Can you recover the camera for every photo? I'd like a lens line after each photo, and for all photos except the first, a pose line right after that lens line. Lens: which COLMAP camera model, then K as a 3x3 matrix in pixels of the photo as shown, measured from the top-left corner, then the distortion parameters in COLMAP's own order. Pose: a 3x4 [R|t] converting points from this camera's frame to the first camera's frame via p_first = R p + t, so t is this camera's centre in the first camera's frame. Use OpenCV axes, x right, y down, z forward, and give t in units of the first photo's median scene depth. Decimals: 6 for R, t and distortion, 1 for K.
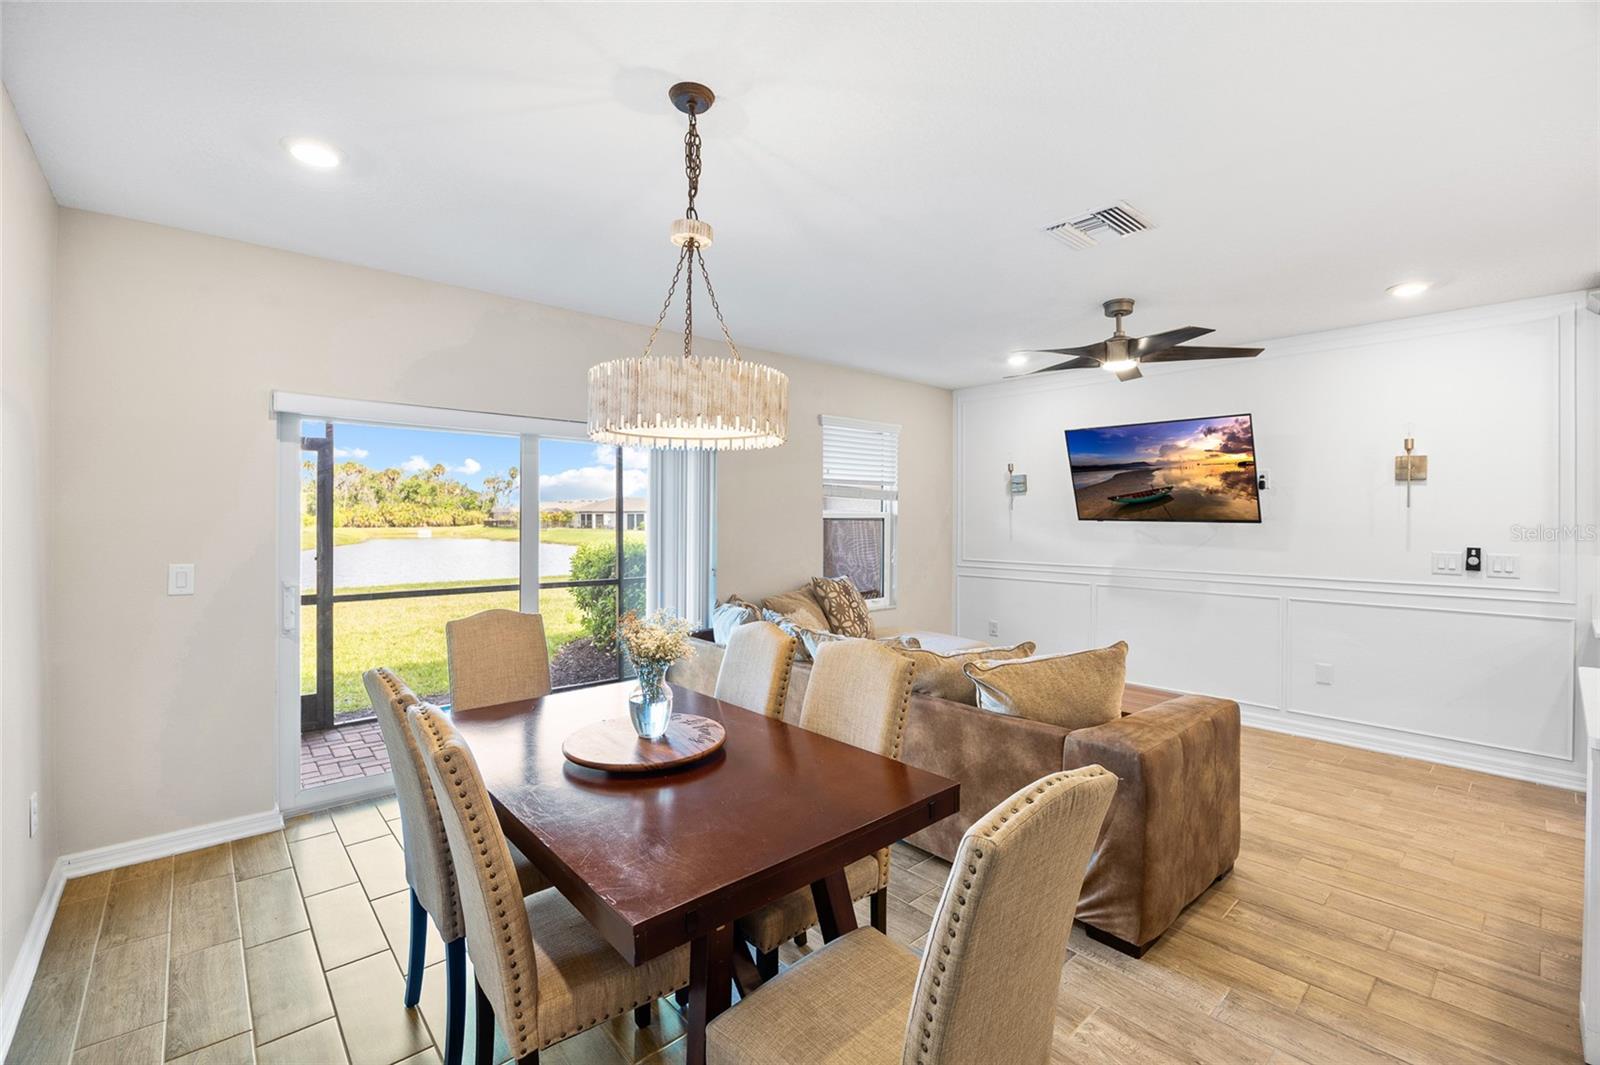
lens RADIAL K [[694.5, 0, 800.0], [0, 694.5, 532.5], [0, 0, 1]] dist [-0.031079, 0.000129]
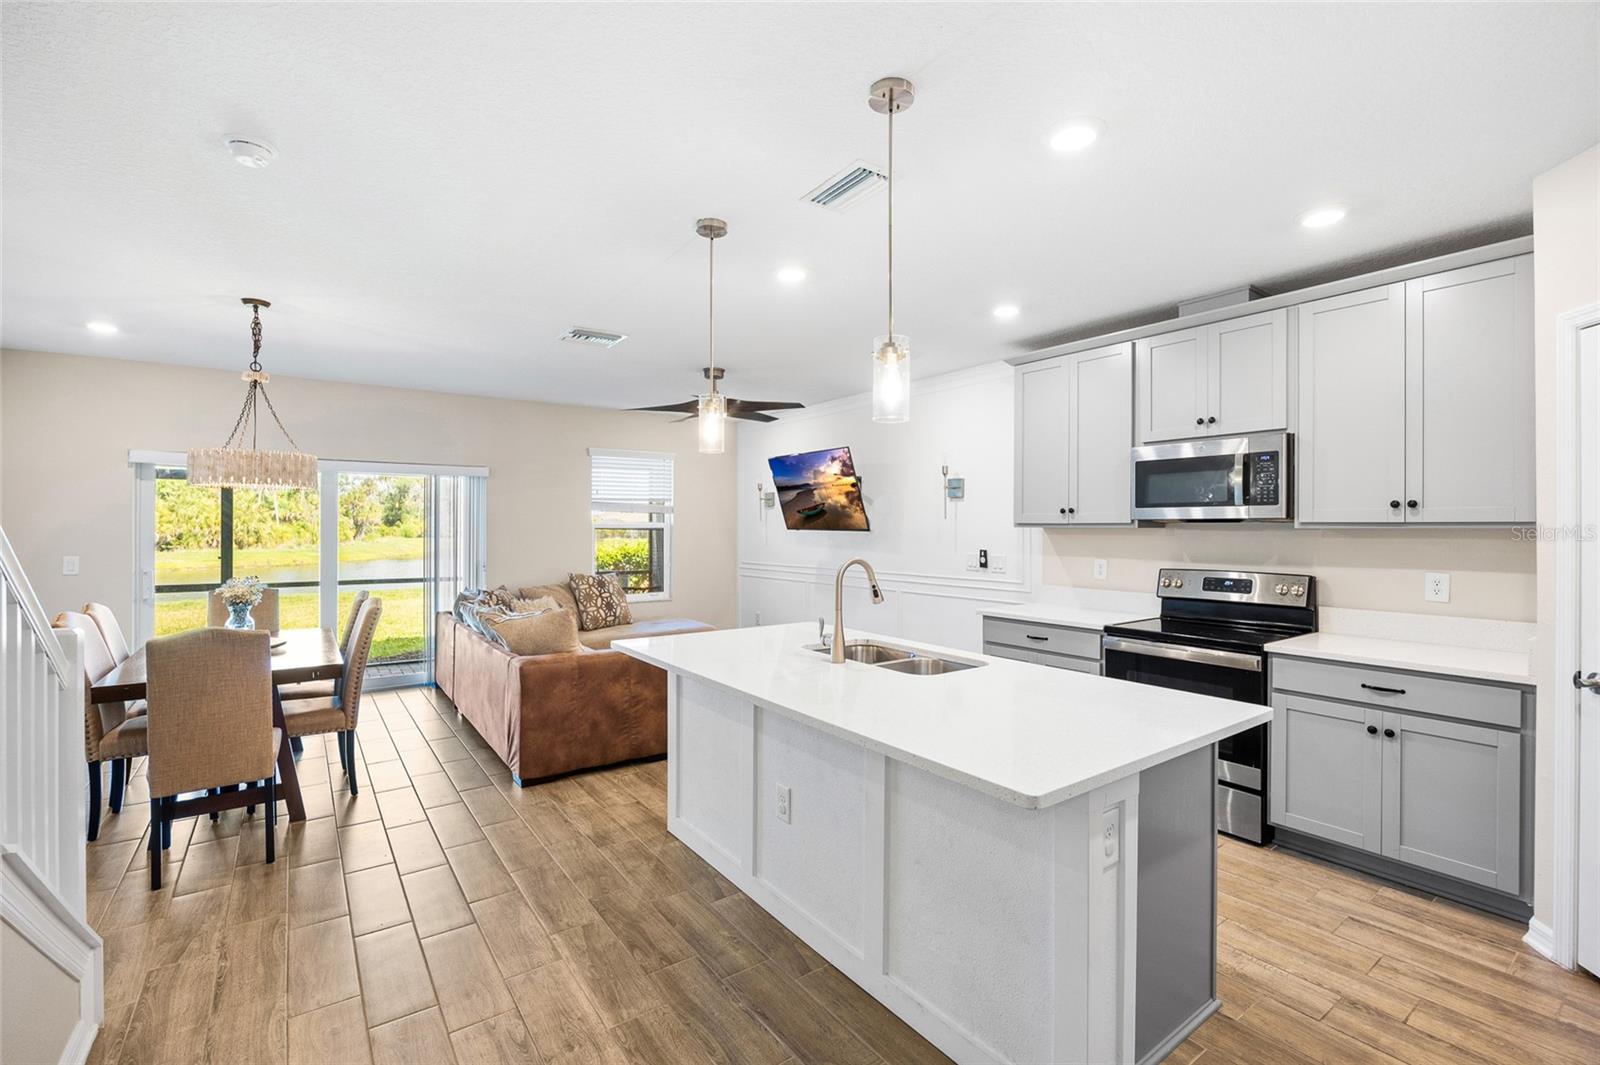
lens RADIAL K [[721.8, 0, 800.0], [0, 721.8, 532.5], [0, 0, 1]] dist [-0.015133, 0.000177]
pose [[0.994125, -0.000287, -0.108241, 0.661599], [-0.001429, 0.999875, -0.015770, 0.009634], [0.108231, 0.015832, 0.994000, -0.336415]]
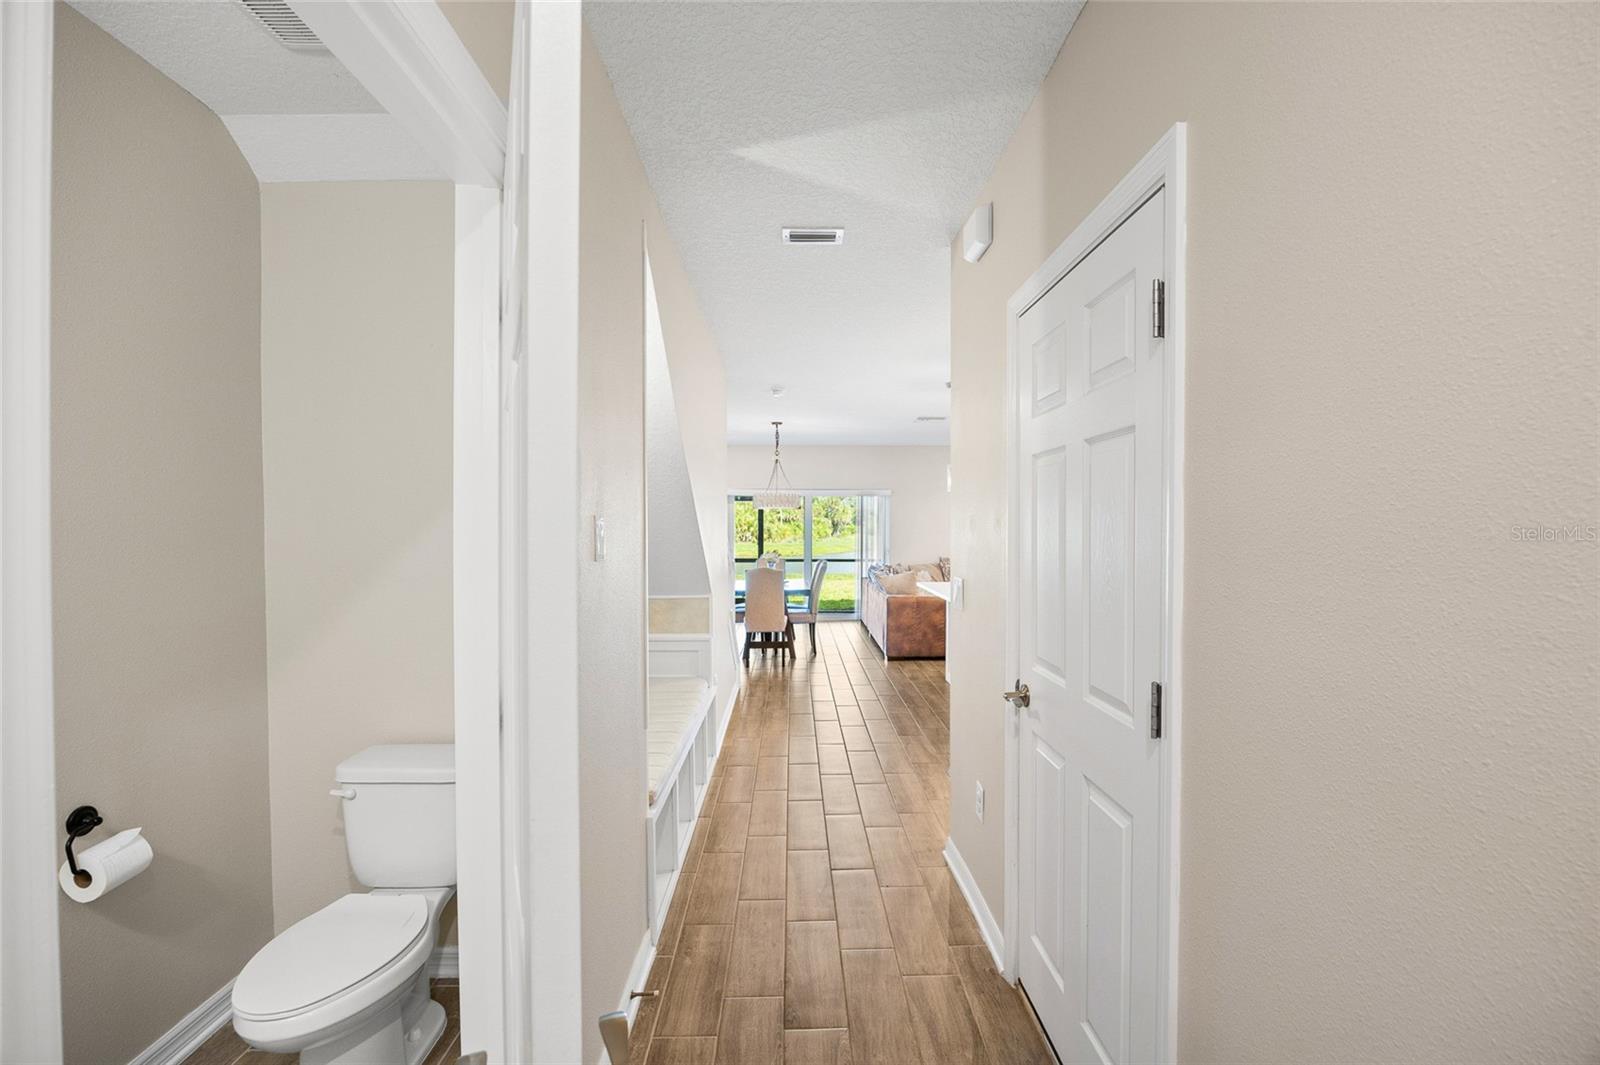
lens RADIAL K [[694.5, 0, 800.0], [0, 694.5, 532.5], [0, 0, 1]] dist [-0.031079, 0.000129]
pose [[0.757239, 0.001880, -0.653135, 1.117838], [-0.010561, 0.999900, -0.009366, 0.017719], [0.653053, 0.013990, 0.757183, -0.853439]]
